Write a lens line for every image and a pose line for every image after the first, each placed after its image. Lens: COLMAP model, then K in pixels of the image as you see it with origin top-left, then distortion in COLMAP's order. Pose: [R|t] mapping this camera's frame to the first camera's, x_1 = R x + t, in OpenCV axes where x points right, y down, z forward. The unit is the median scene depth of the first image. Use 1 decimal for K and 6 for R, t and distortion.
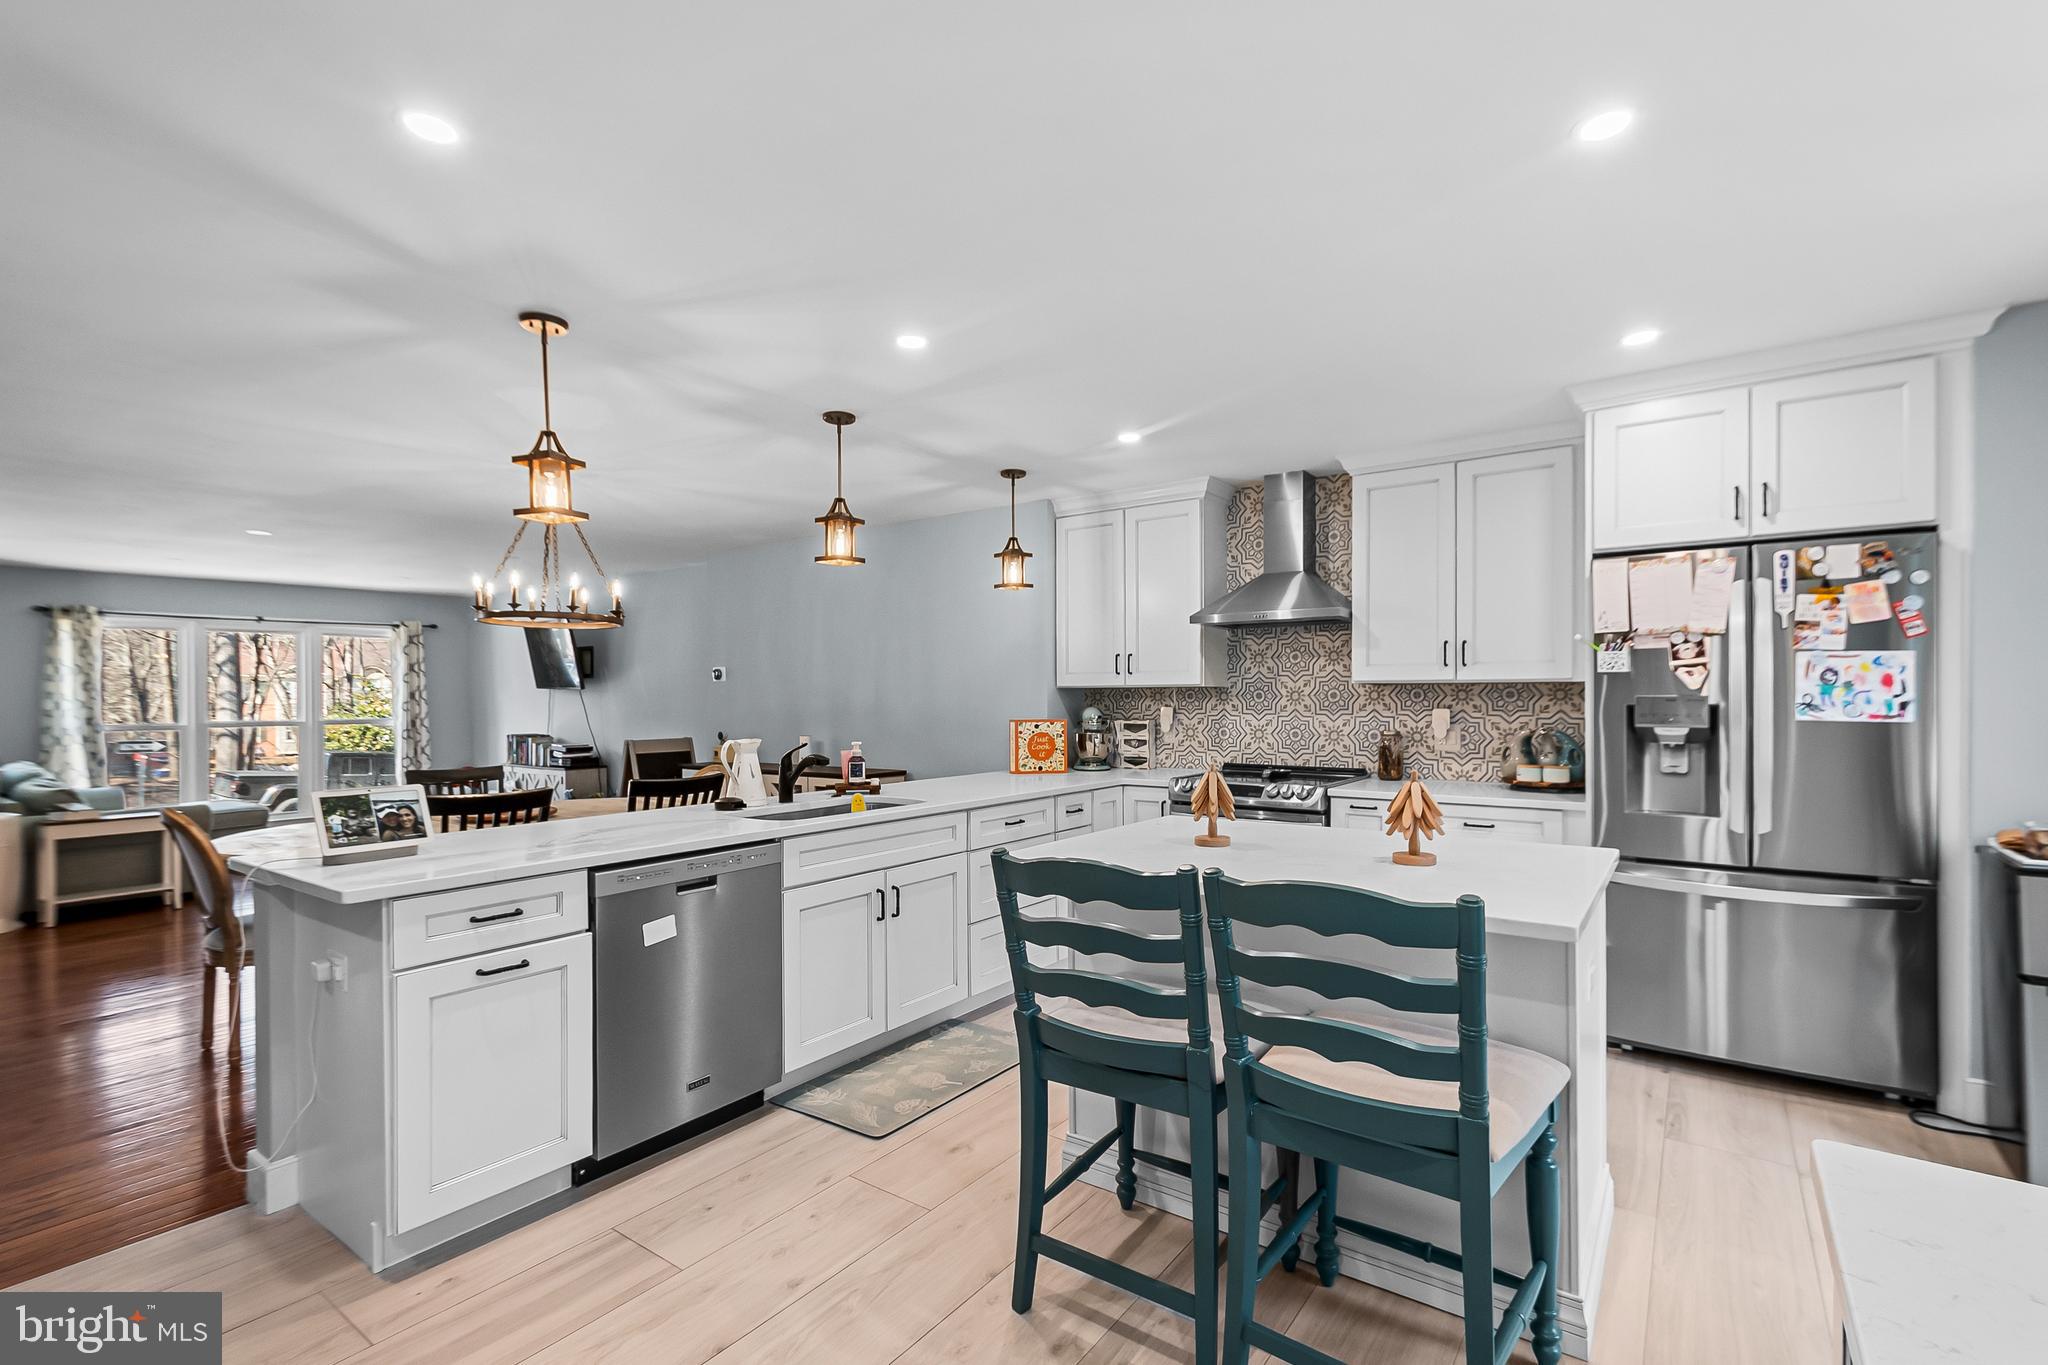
lens RADIAL K [[926.4, 0, 1041.1], [0, 926.4, 699.2], [0, 0, 1]] dist [0.004311, 0.000889]
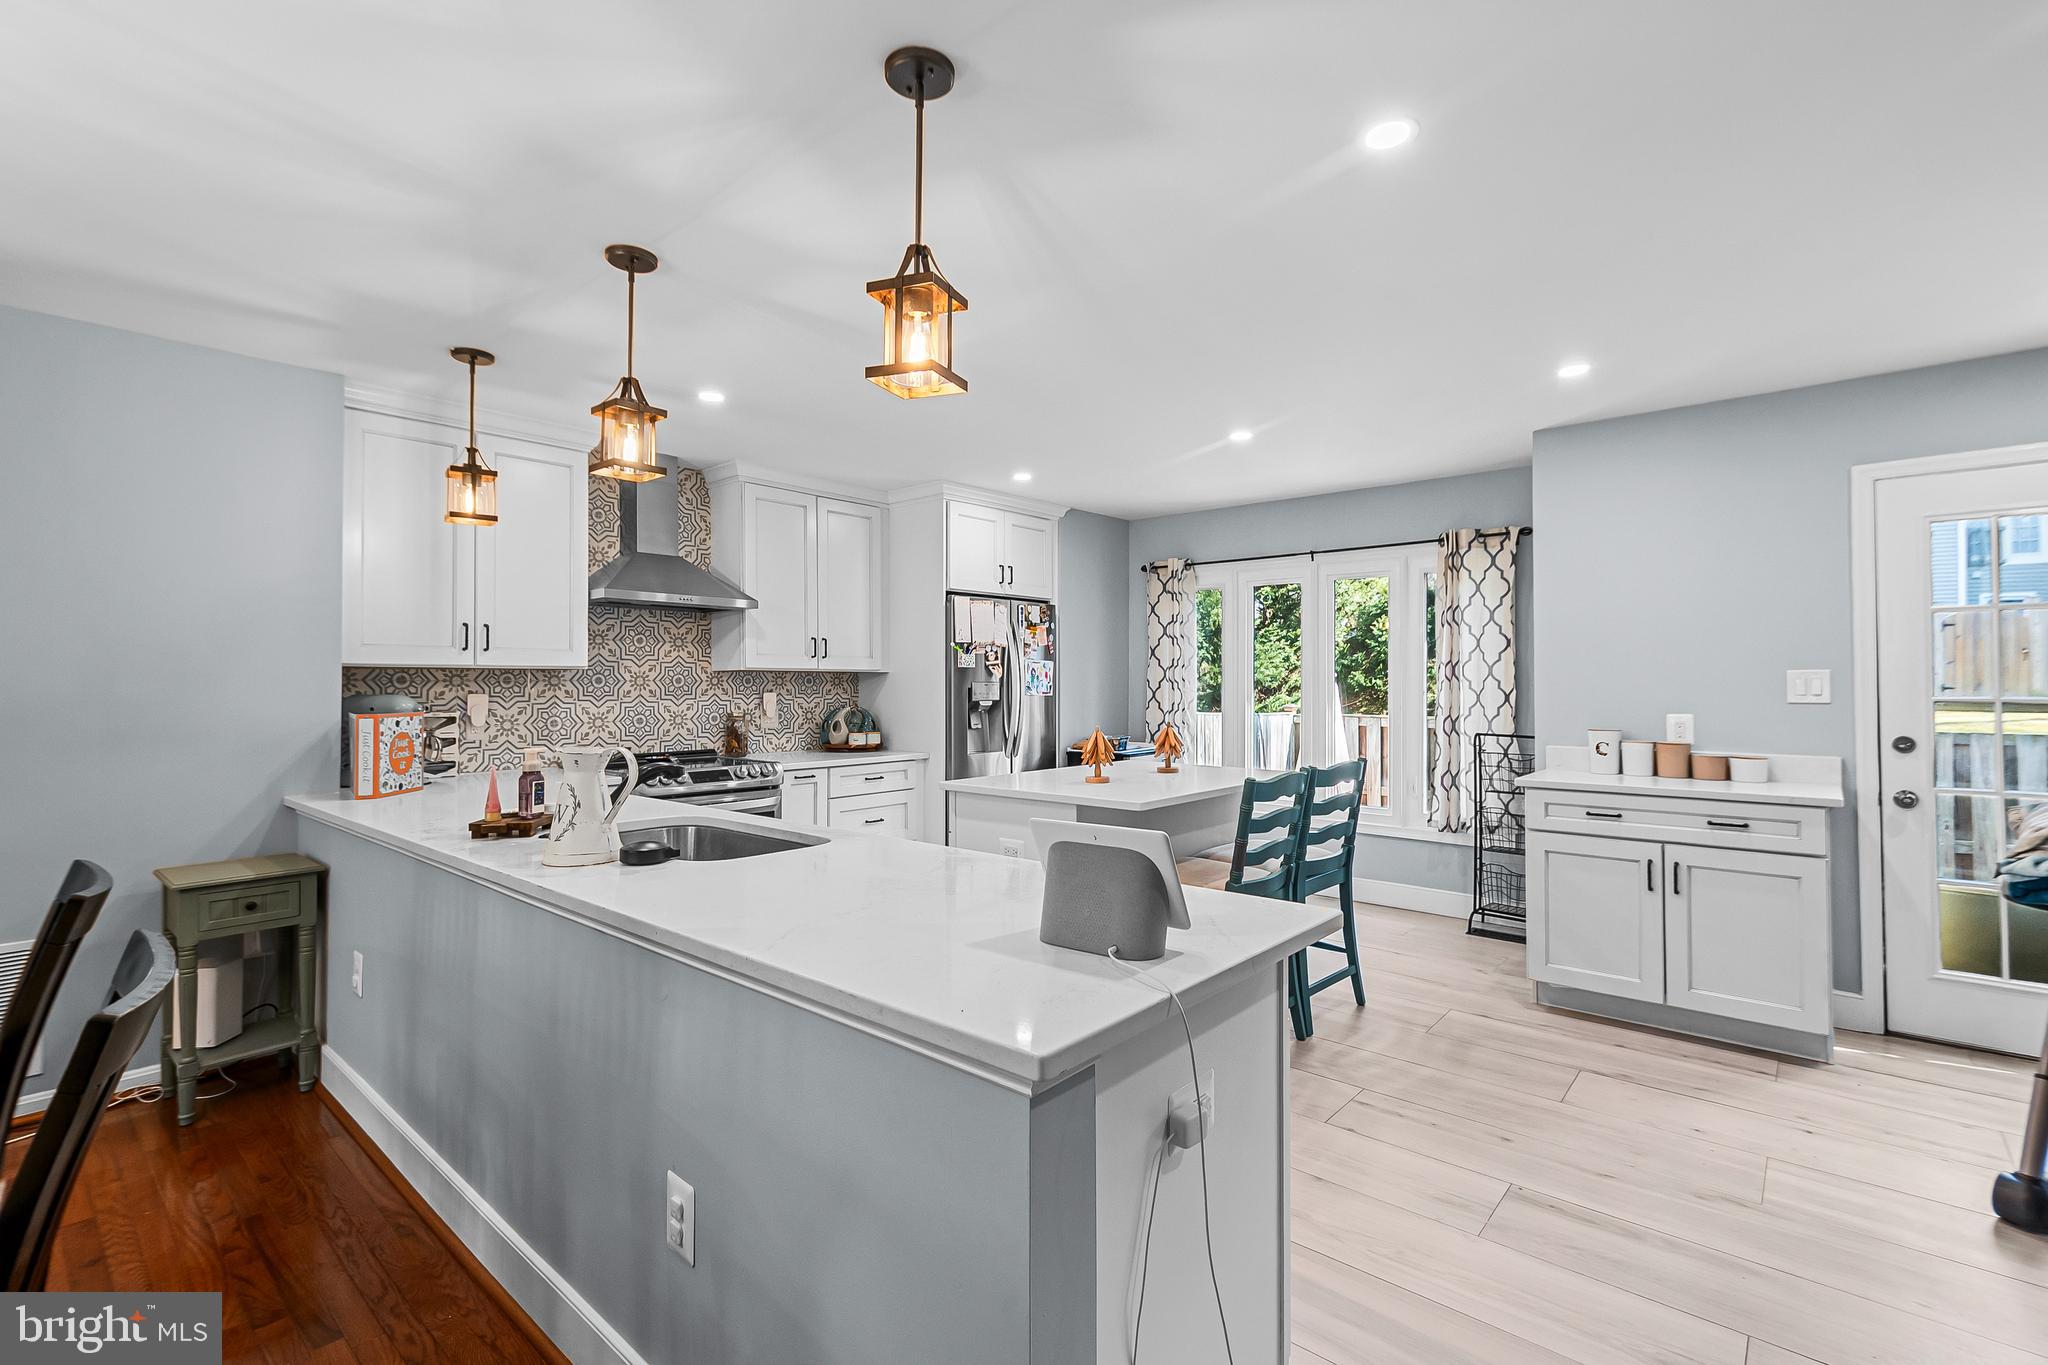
lens RADIAL K [[926.4, 0, 1046.2], [0, 926.4, 670.3], [0, 0, 1]] dist [0.004311, 0.000889]
pose [[0.073863, 0.018564, 0.997096, -0.858364], [0.001752, 0.999823, -0.018745, 0.005599], [-0.997267, 0.003132, 0.073818, 0.656216]]
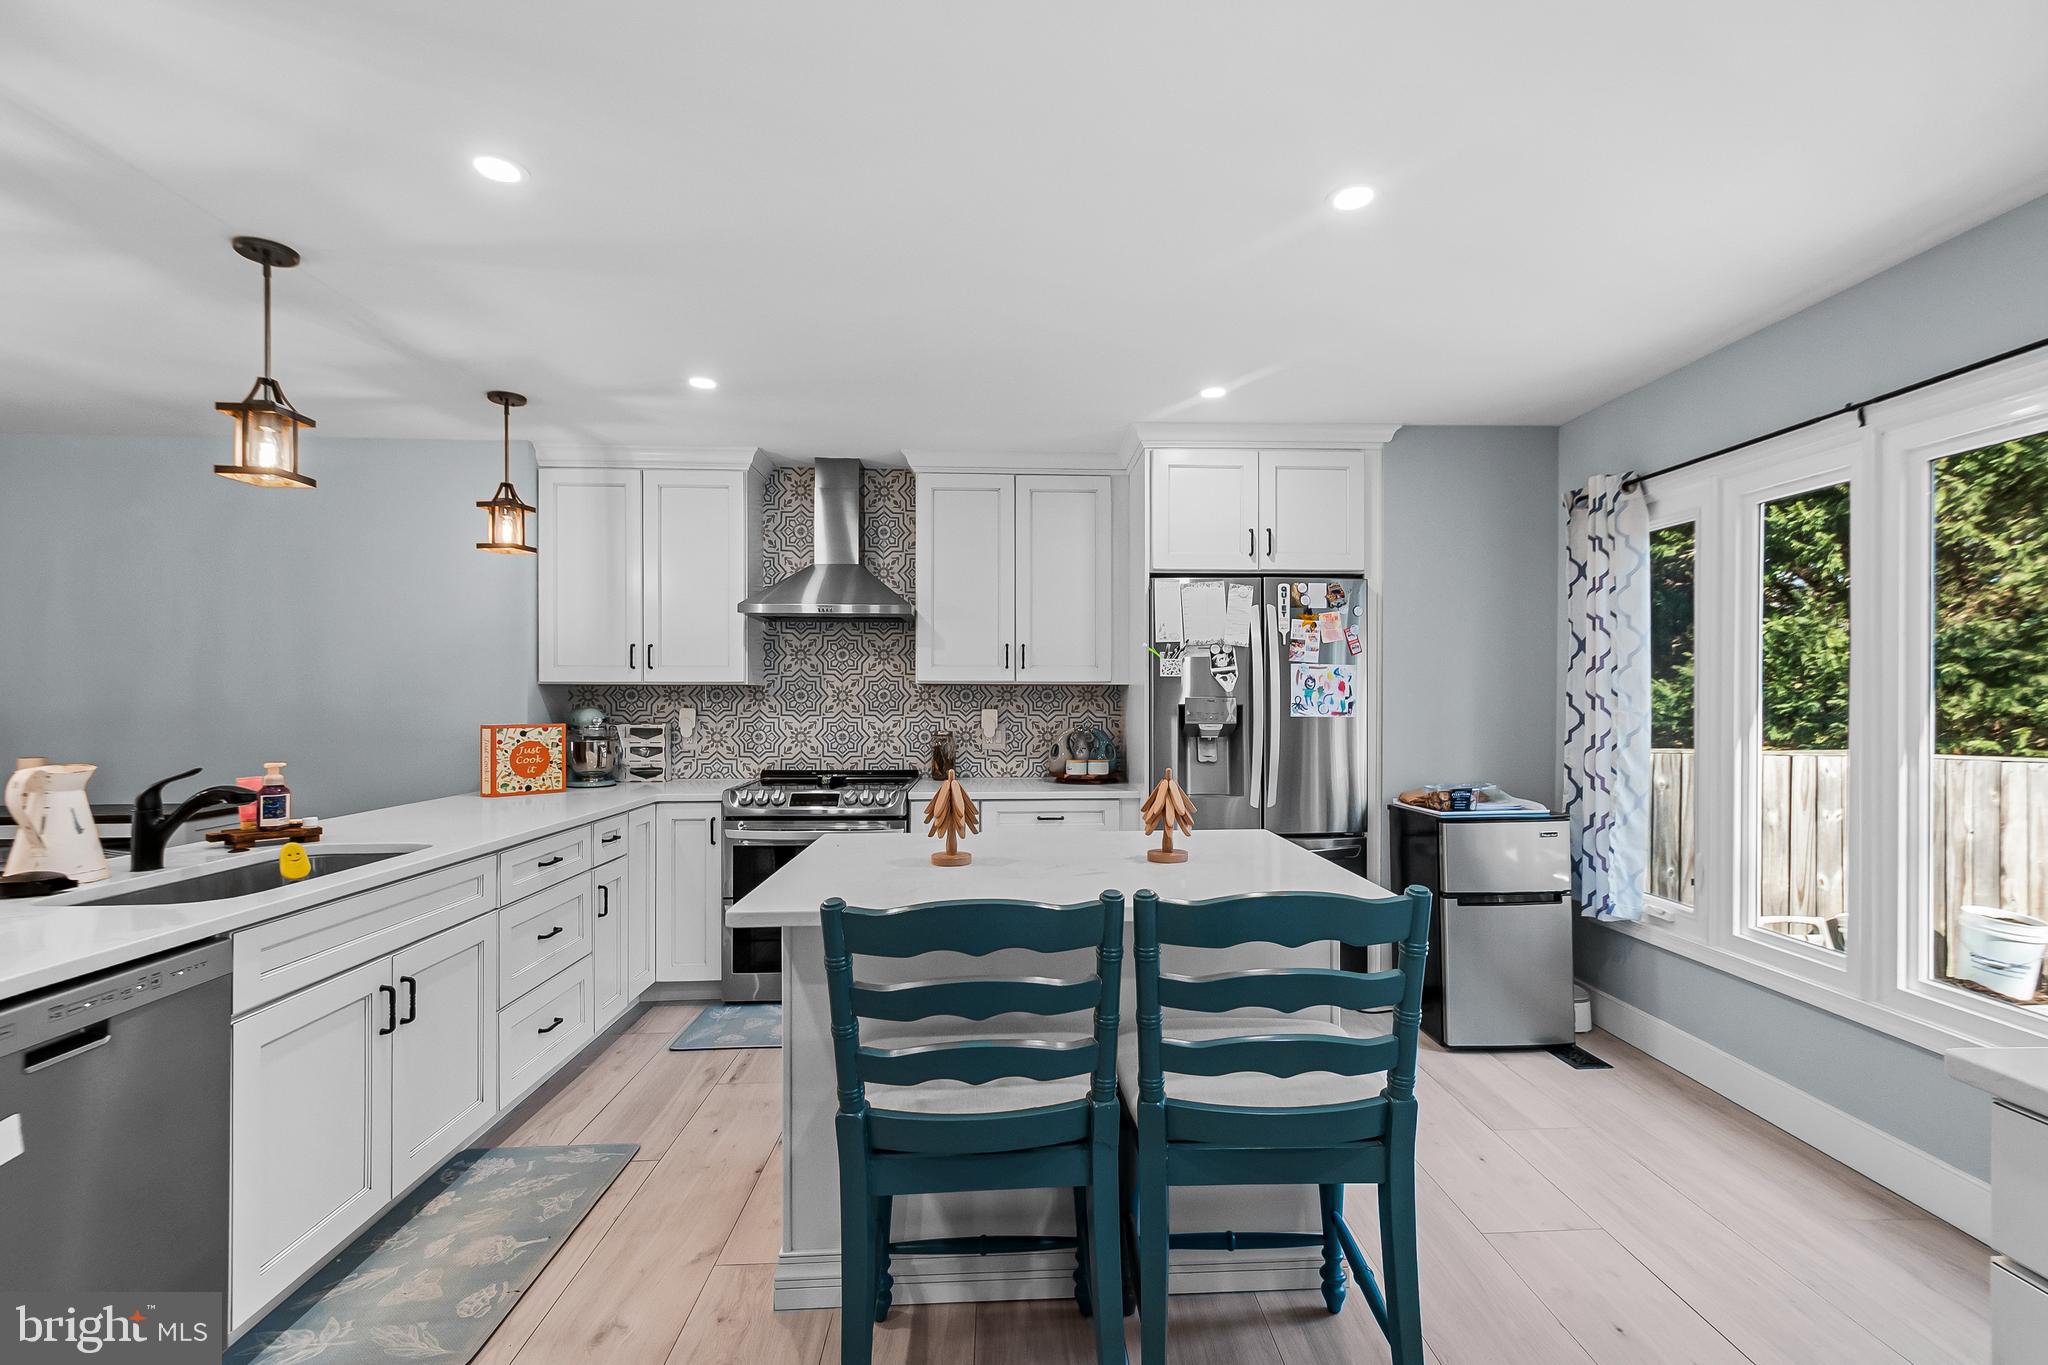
lens RADIAL K [[926.4, 0, 1051.2], [0, 926.4, 693.8], [0, 0, 1]] dist [0.004311, 0.000889]
pose [[0.778355, 0.007505, 0.627779, -0.198548], [-0.002634, 0.999959, -0.008688, 0.002435], [-0.627819, 0.005109, 0.778343, 0.170986]]
